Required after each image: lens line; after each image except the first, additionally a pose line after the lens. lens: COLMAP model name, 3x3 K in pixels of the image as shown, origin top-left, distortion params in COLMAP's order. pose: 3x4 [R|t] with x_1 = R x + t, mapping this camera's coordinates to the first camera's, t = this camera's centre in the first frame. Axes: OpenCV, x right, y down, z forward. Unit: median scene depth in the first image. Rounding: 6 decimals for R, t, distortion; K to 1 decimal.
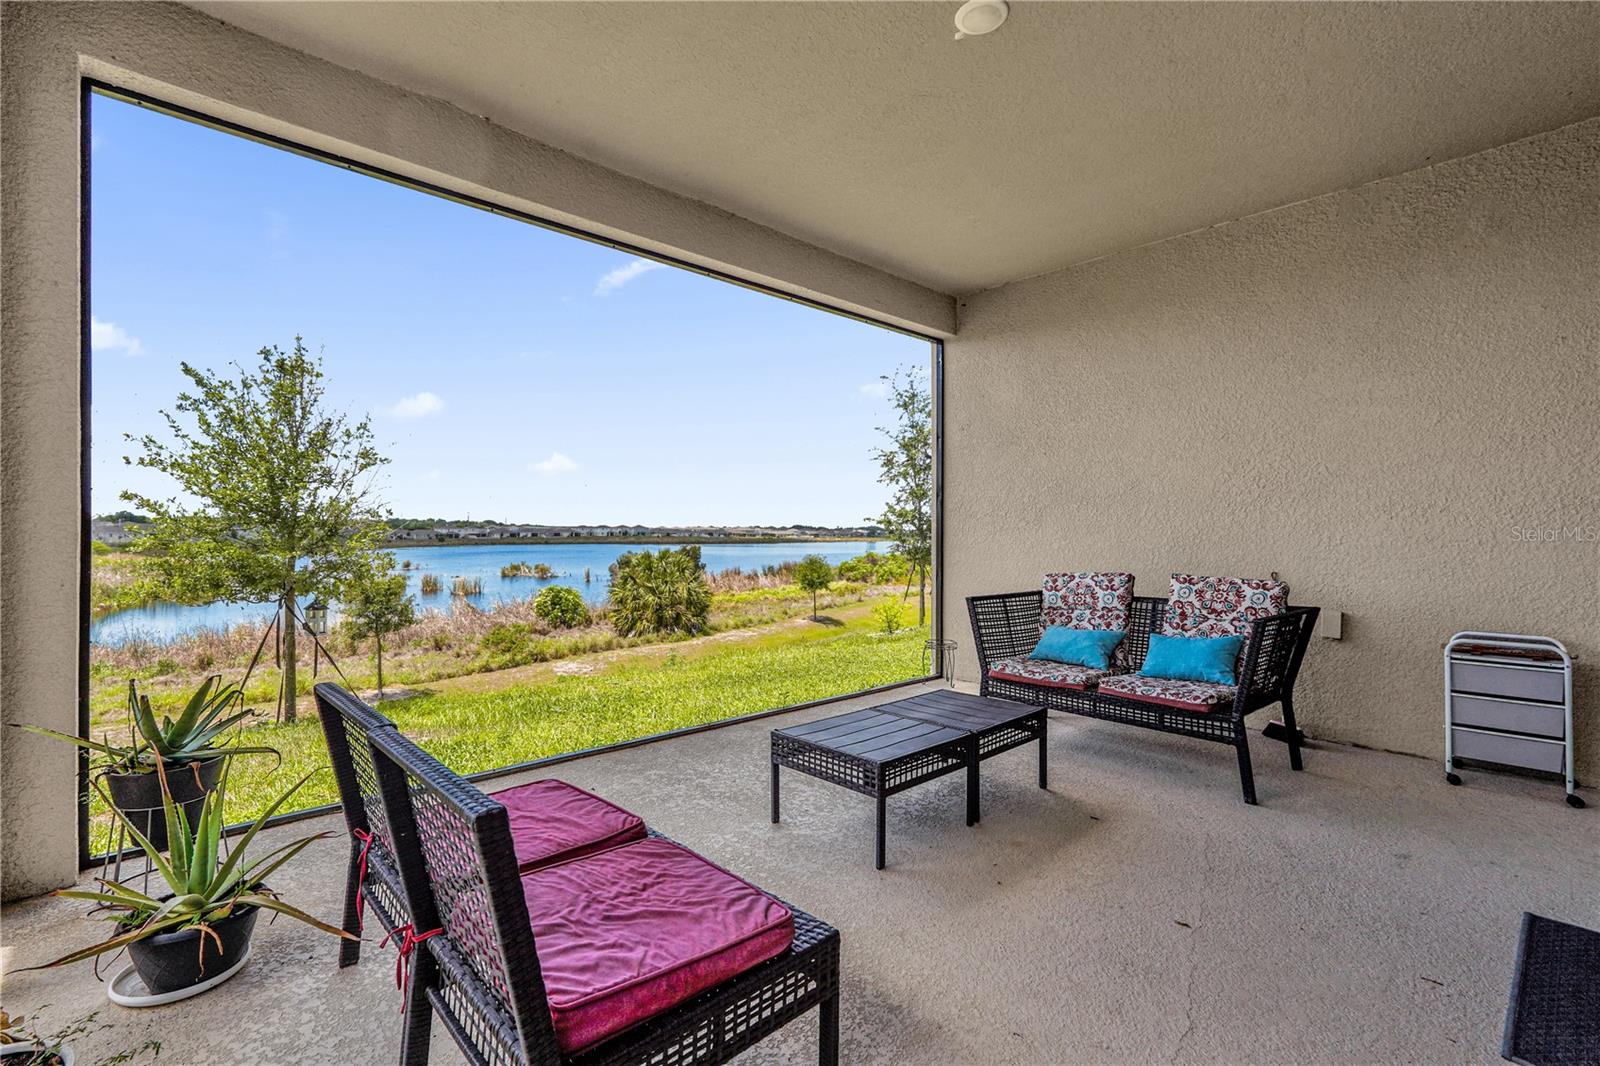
lens RADIAL K [[727.7, 0, 727.8], [0, 727.7, 525.1], [0, 0, 1]] dist [-0.011855, 0.006965]
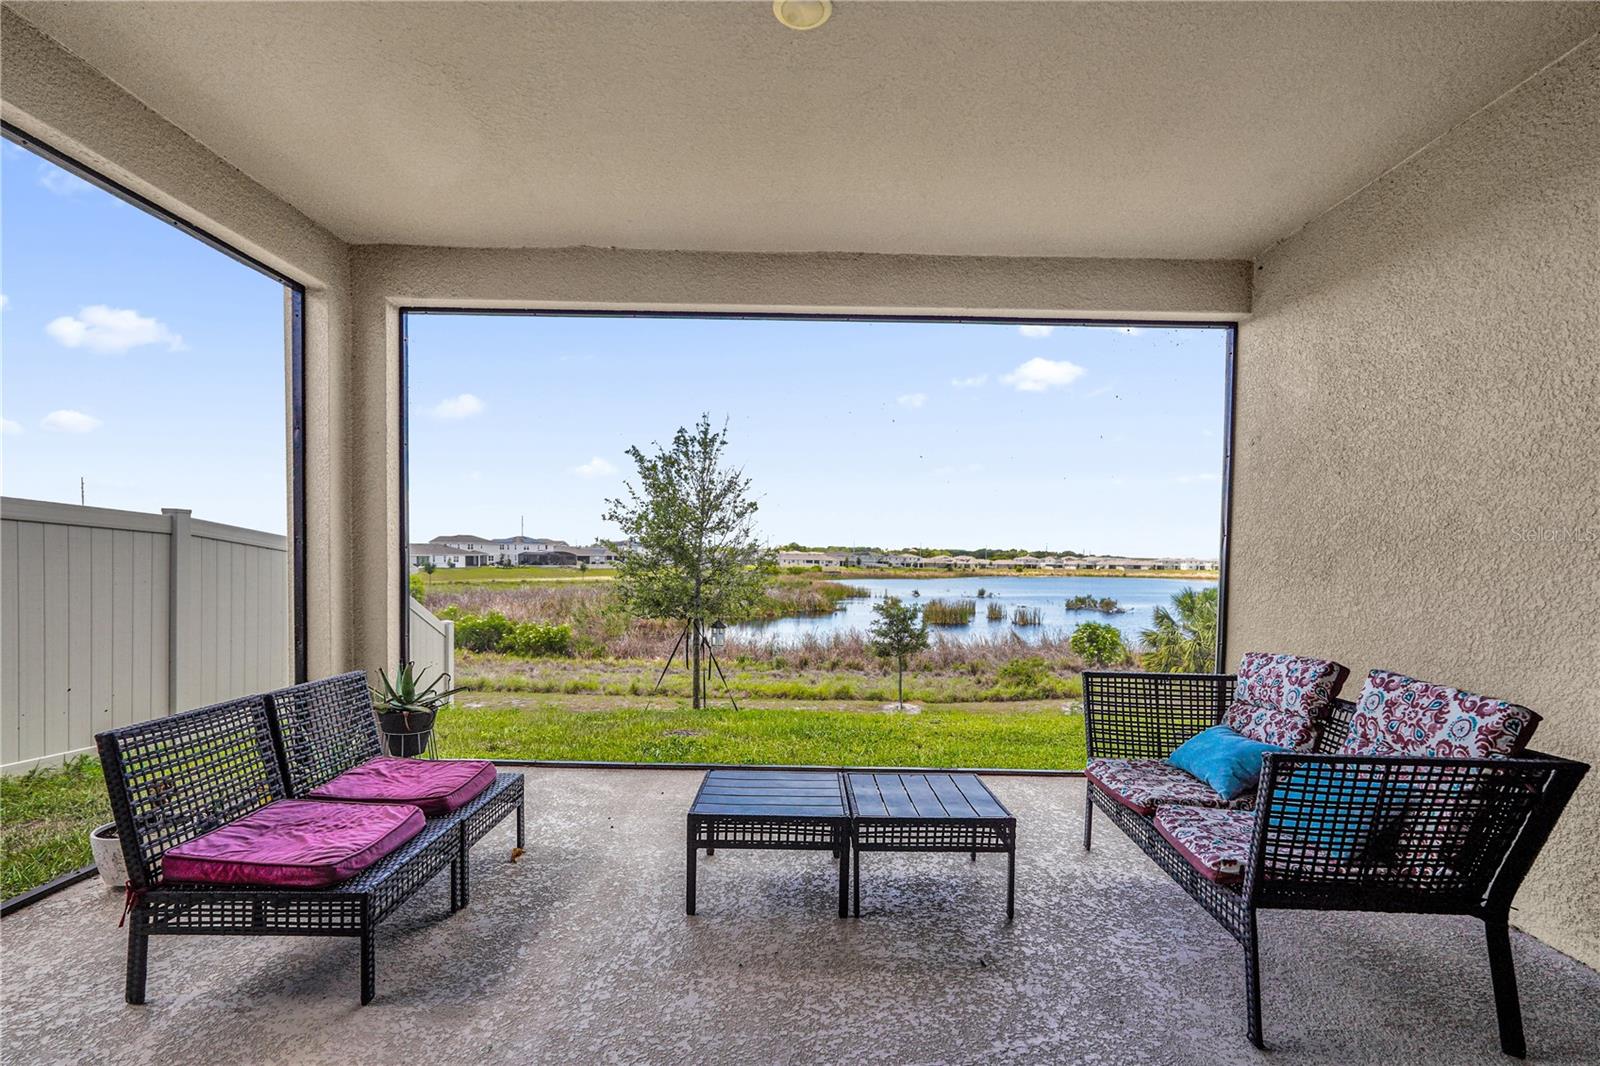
lens RADIAL K [[727.7, 0, 792.5], [0, 727.7, 570.0], [0, 0, 1]] dist [-0.011855, 0.006965]
pose [[0.746475, 0.022268, -0.665040, 0.497210], [-0.008257, 0.999673, 0.024205, -0.020977], [0.665362, -0.012577, 0.746415, 0.167792]]
